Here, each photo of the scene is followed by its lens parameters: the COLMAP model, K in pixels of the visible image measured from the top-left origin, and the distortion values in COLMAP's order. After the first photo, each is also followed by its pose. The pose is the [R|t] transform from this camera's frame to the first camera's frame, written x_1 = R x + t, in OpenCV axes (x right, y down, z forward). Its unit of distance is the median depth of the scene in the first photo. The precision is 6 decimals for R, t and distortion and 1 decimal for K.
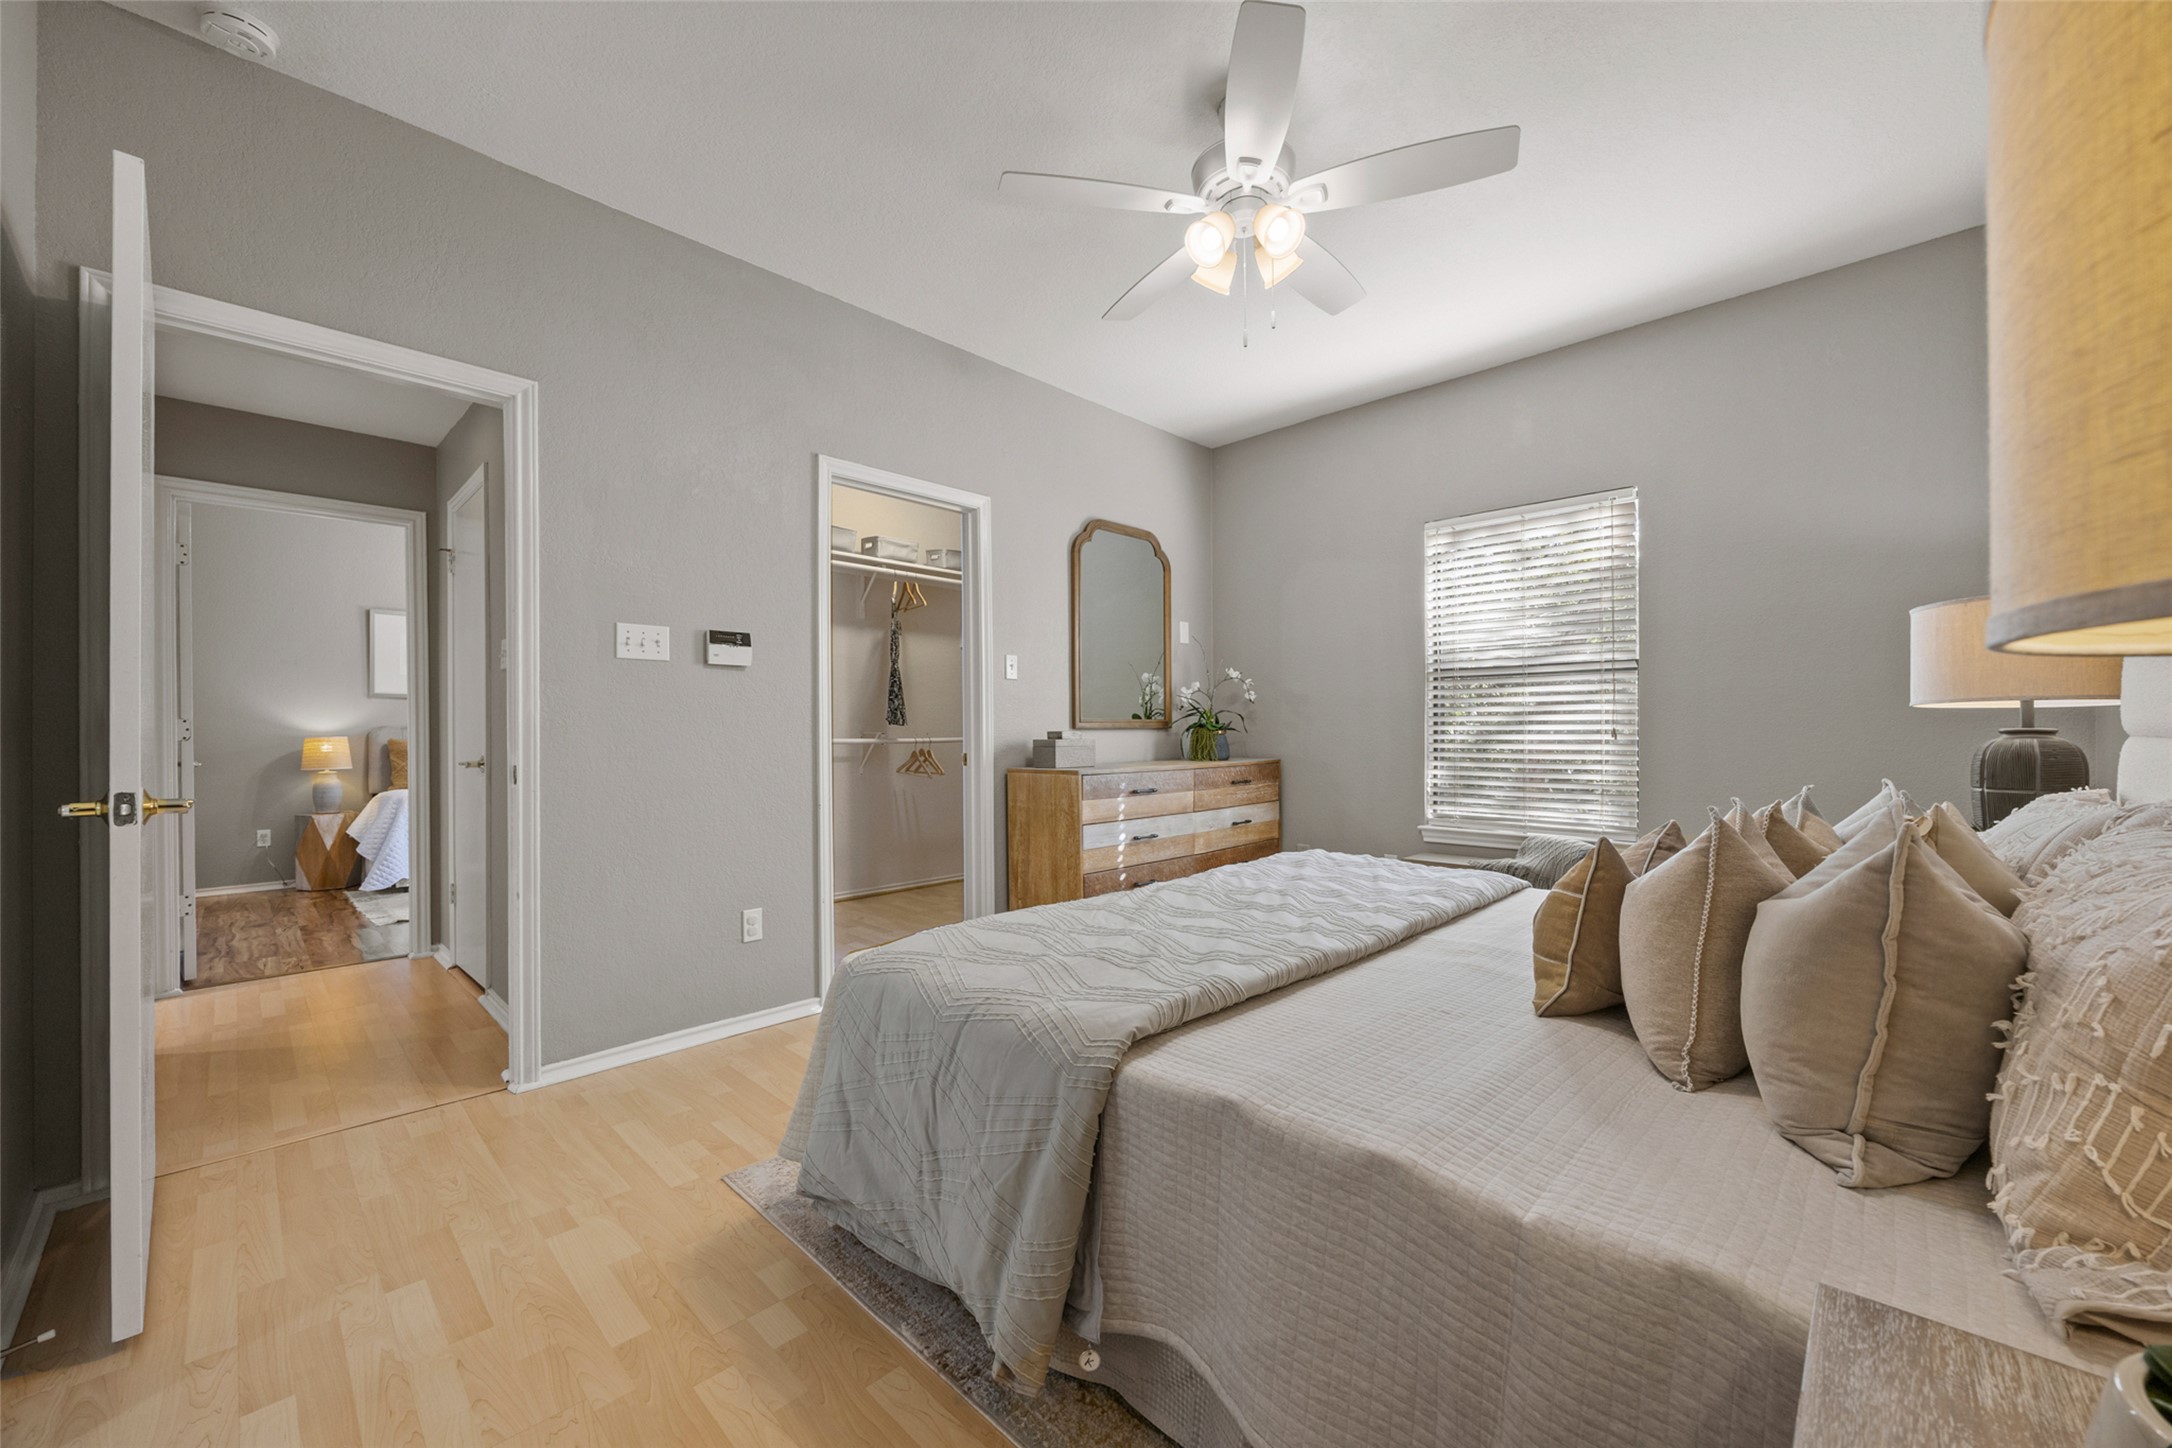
lens RADIAL K [[831.5, 0, 1084.3], [0, 831.5, 733.5], [0, 0, 1]] dist [0.002912, -0.000104]
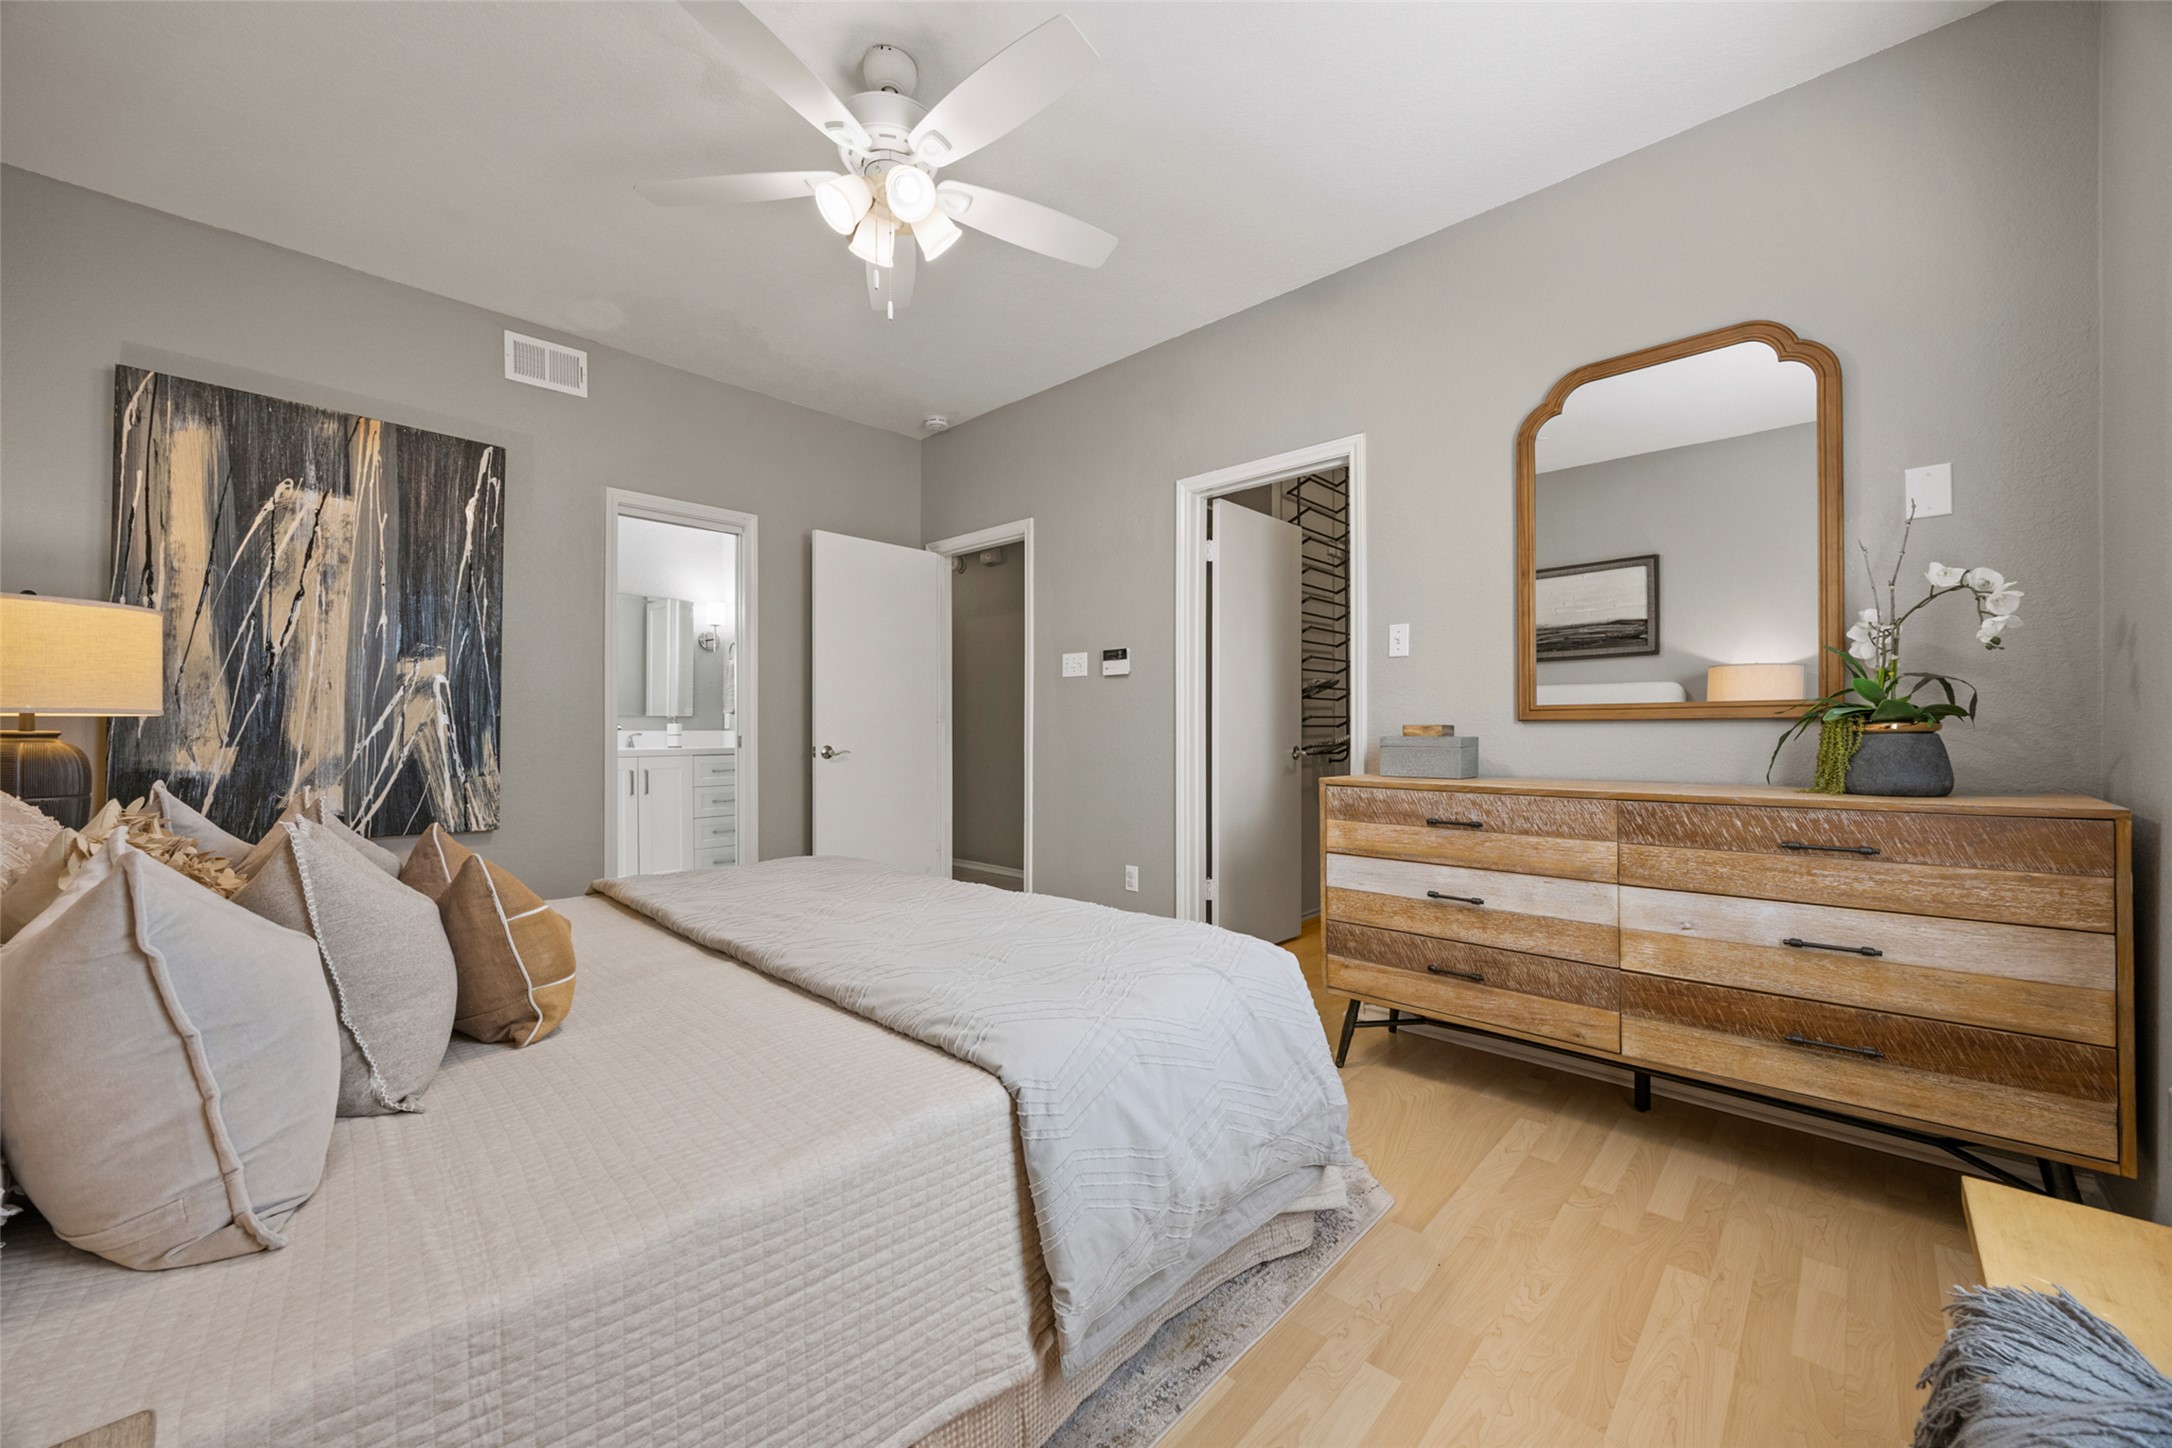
lens RADIAL K [[831.5, 0, 1089.7], [0, 831.5, 719.2], [0, 0, 1]] dist [0.002912, -0.000104]
pose [[0.021512, -0.007415, -0.999741, 0.763932], [-0.002530, 0.999969, -0.007471, -0.002091], [0.999765, 0.002690, 0.021492, 0.803695]]
